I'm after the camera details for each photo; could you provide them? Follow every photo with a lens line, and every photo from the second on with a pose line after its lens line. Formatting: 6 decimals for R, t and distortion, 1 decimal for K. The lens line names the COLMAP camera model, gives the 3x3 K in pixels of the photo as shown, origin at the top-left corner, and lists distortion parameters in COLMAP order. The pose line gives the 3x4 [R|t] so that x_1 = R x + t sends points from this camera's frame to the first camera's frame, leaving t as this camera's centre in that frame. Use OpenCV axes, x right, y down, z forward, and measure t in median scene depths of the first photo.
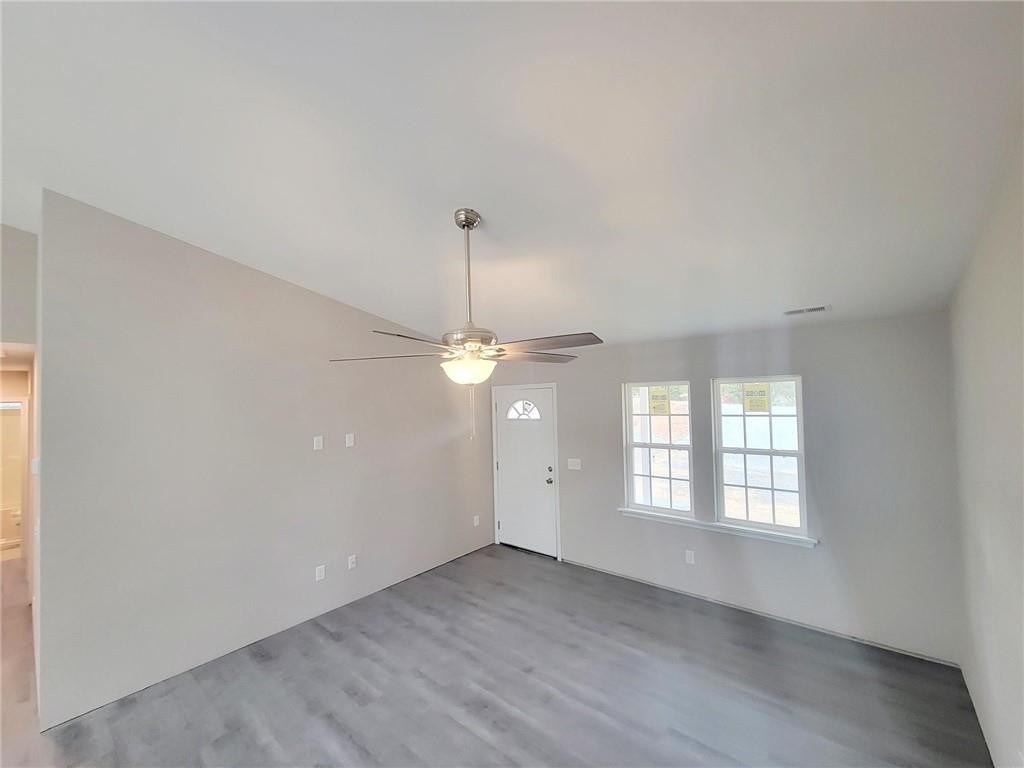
lens RADIAL K [[415.0, 0, 508.4], [0, 415.0, 386.1], [0, 0, 1]] dist [0.000262, -0.000113]
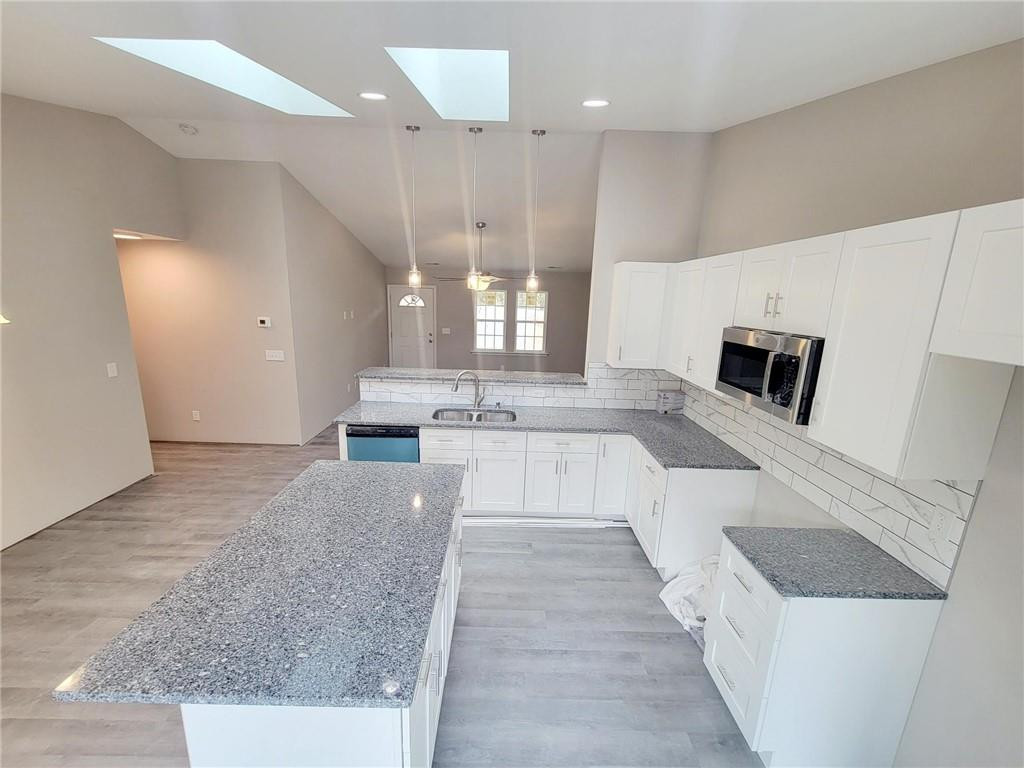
lens RADIAL K [[415.0, 0, 495.8], [0, 415.0, 383.8], [0, 0, 1]] dist [0.000262, -0.000113]
pose [[0.746573, -0.096451, 0.658275, -1.058232], [-0.071462, 0.972086, 0.223478, -0.018015], [-0.661454, -0.213884, 0.718841, -0.623814]]
